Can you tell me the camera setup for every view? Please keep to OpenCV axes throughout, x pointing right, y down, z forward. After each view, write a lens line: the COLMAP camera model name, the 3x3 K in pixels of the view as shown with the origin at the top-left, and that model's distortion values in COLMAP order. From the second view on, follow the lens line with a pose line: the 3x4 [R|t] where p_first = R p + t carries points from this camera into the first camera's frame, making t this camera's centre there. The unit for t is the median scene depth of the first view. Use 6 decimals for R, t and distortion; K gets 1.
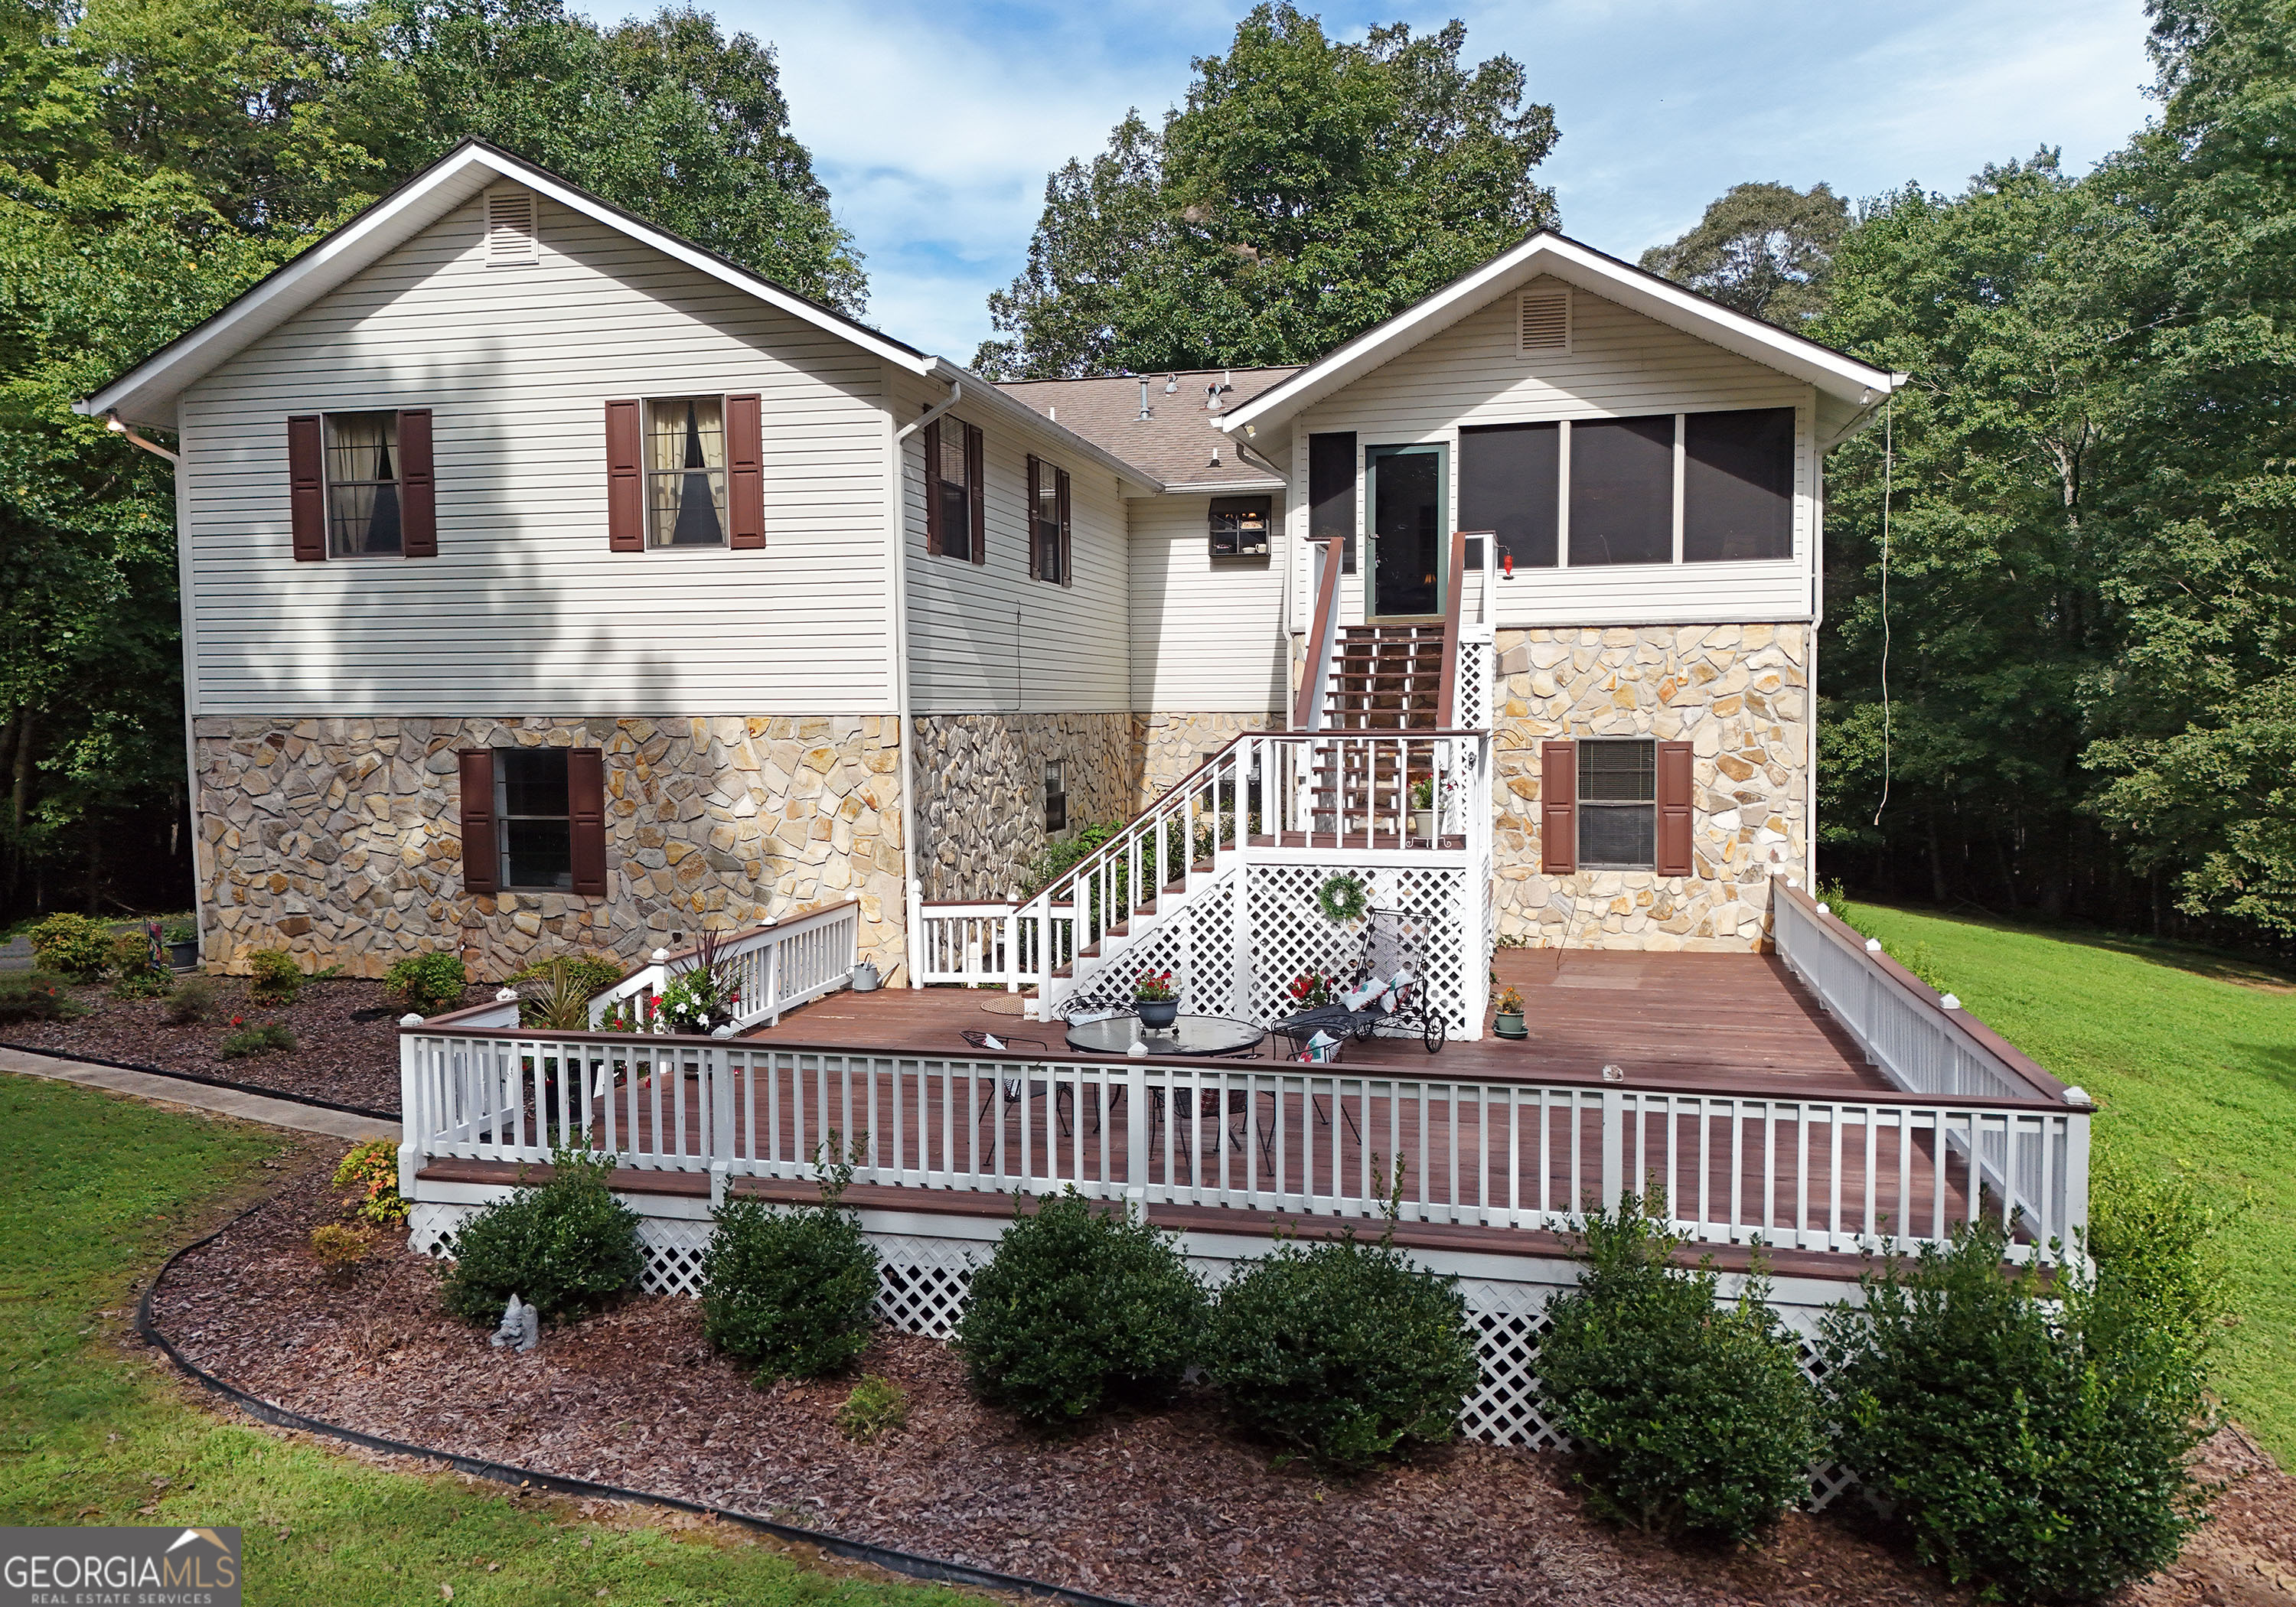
lens RADIAL K [[1684.0, 0, 1148.0], [0, 1684.0, 785.3], [0, 0, 1]] dist [0.082056, -0.080884]
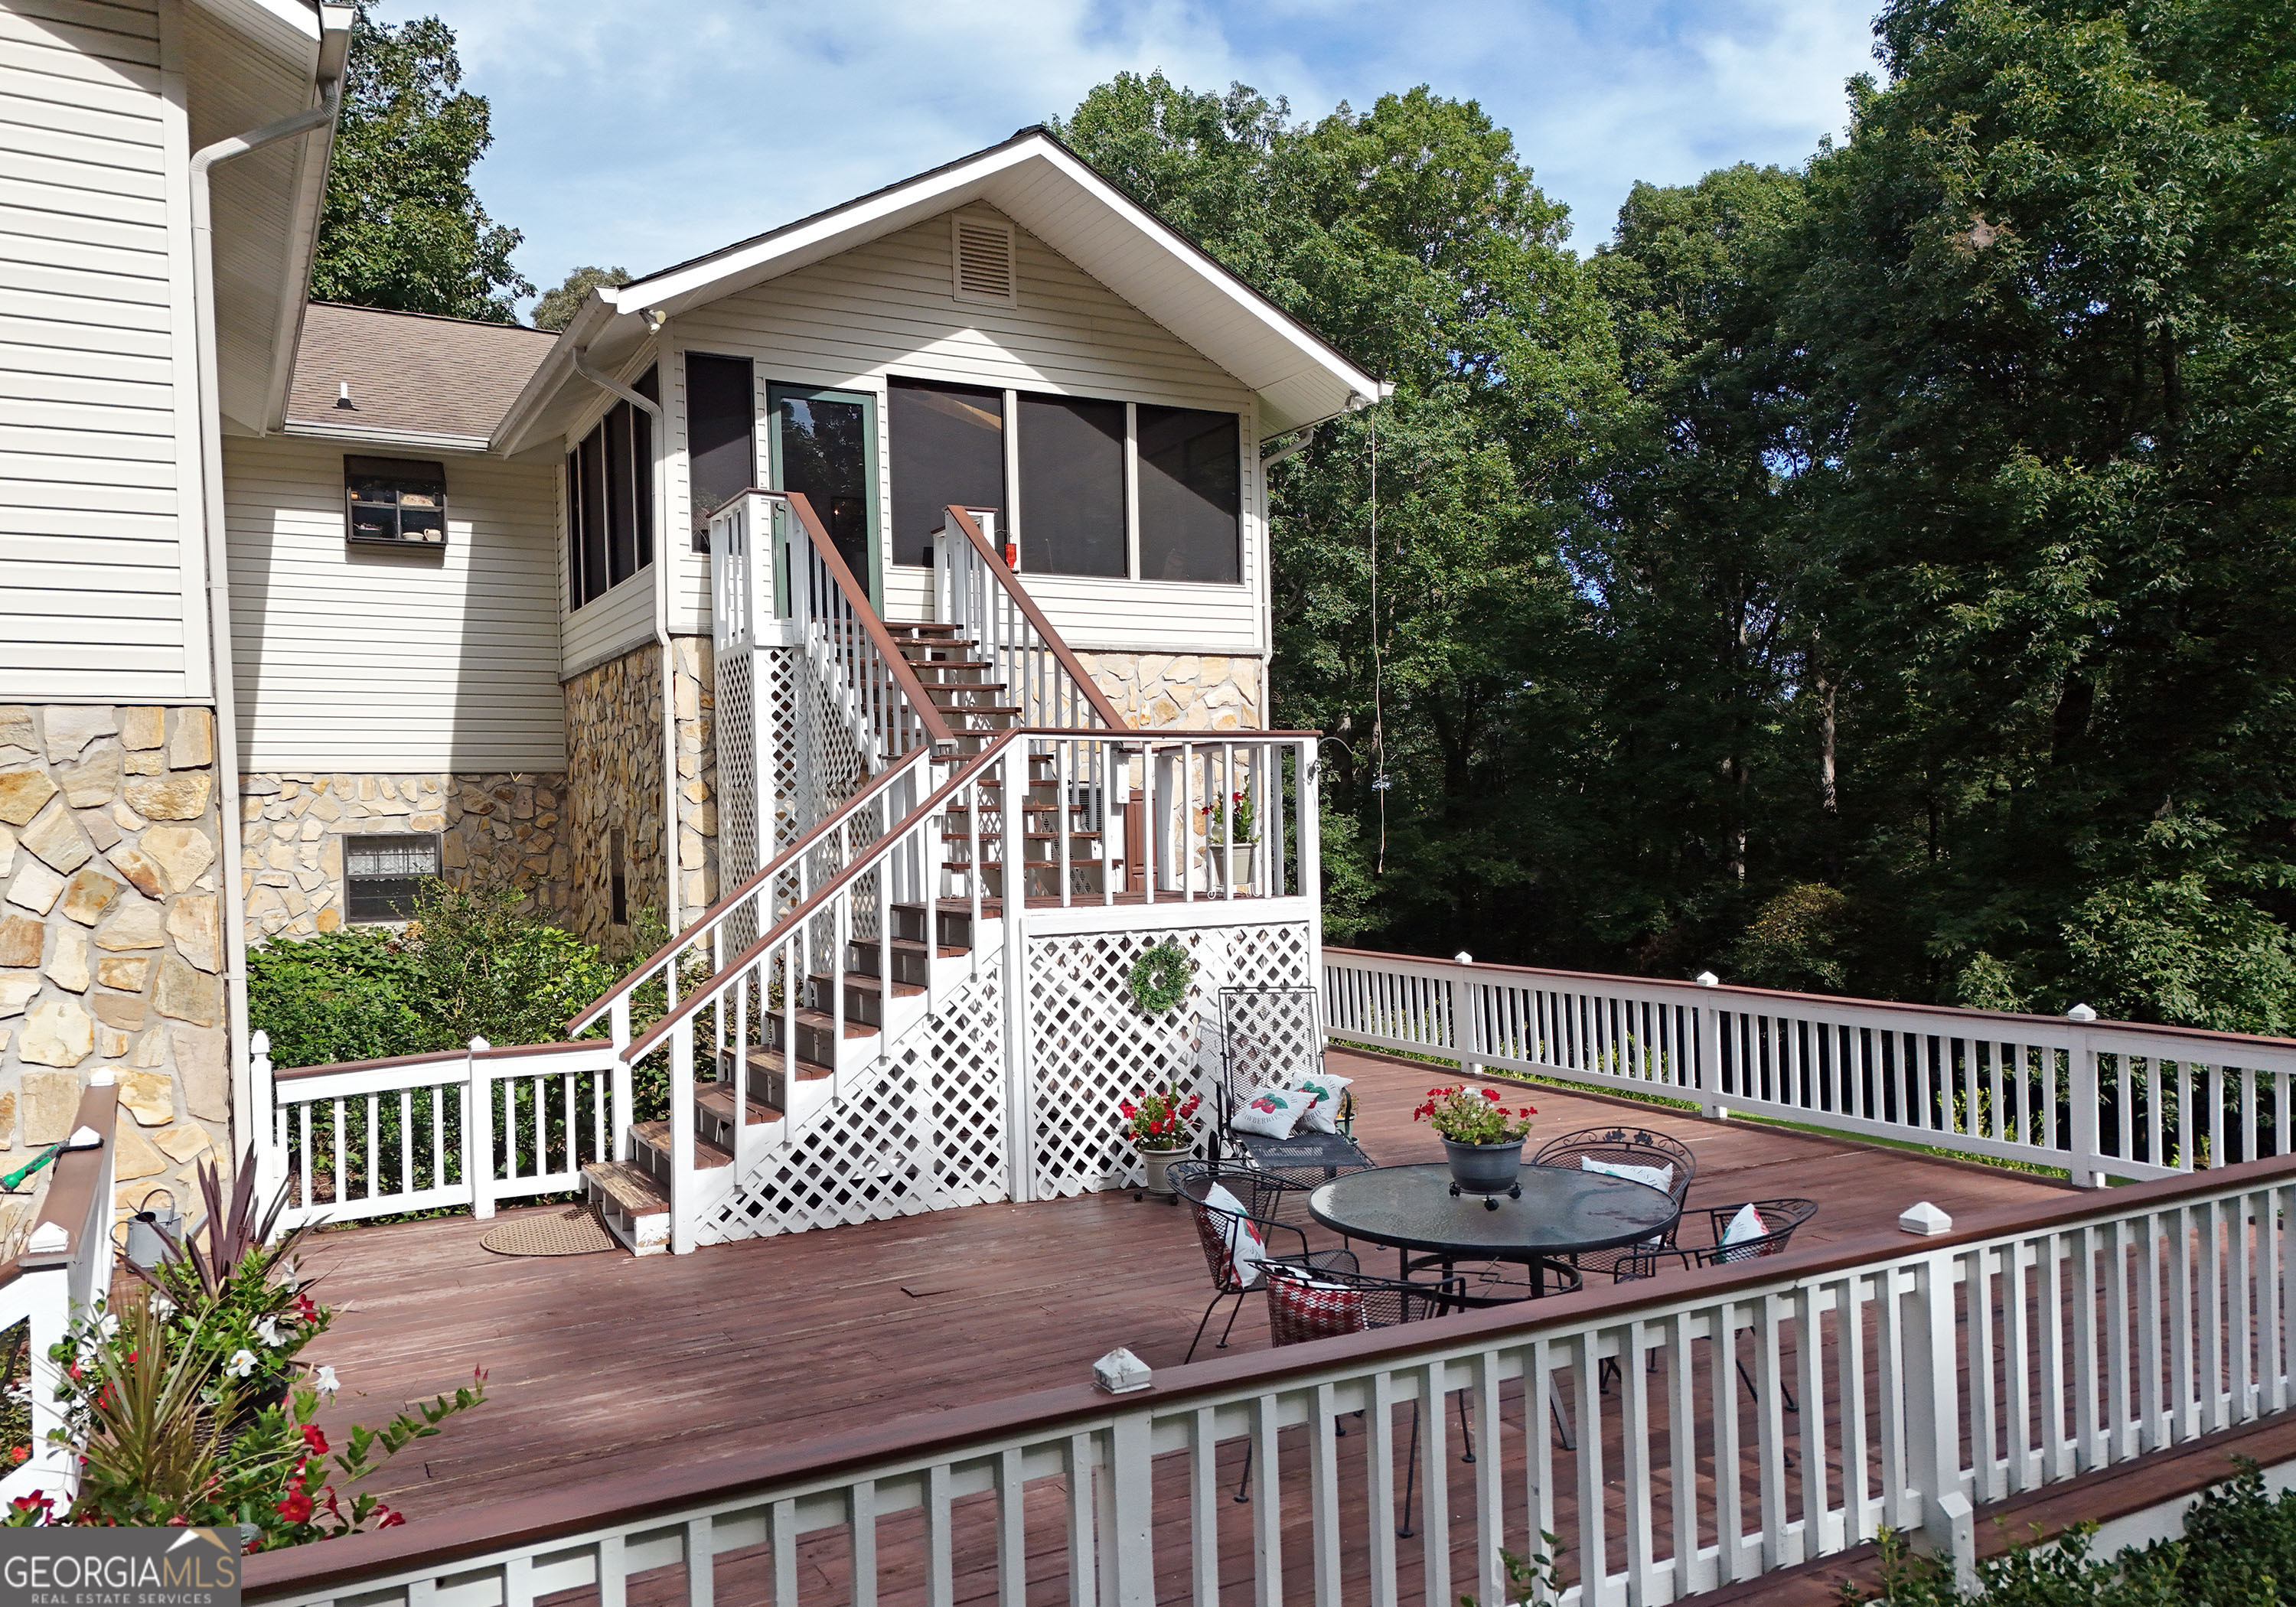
lens RADIAL K [[1684.0, 0, 1166.1], [0, 1684.0, 855.8], [0, 0, 1]] dist [0.082056, -0.080884]
pose [[0.729470, -0.022678, 0.683637, -0.259234], [0.048626, 0.998641, -0.018759, 0.023672], [-0.682282, 0.046926, 0.729581, 0.388672]]
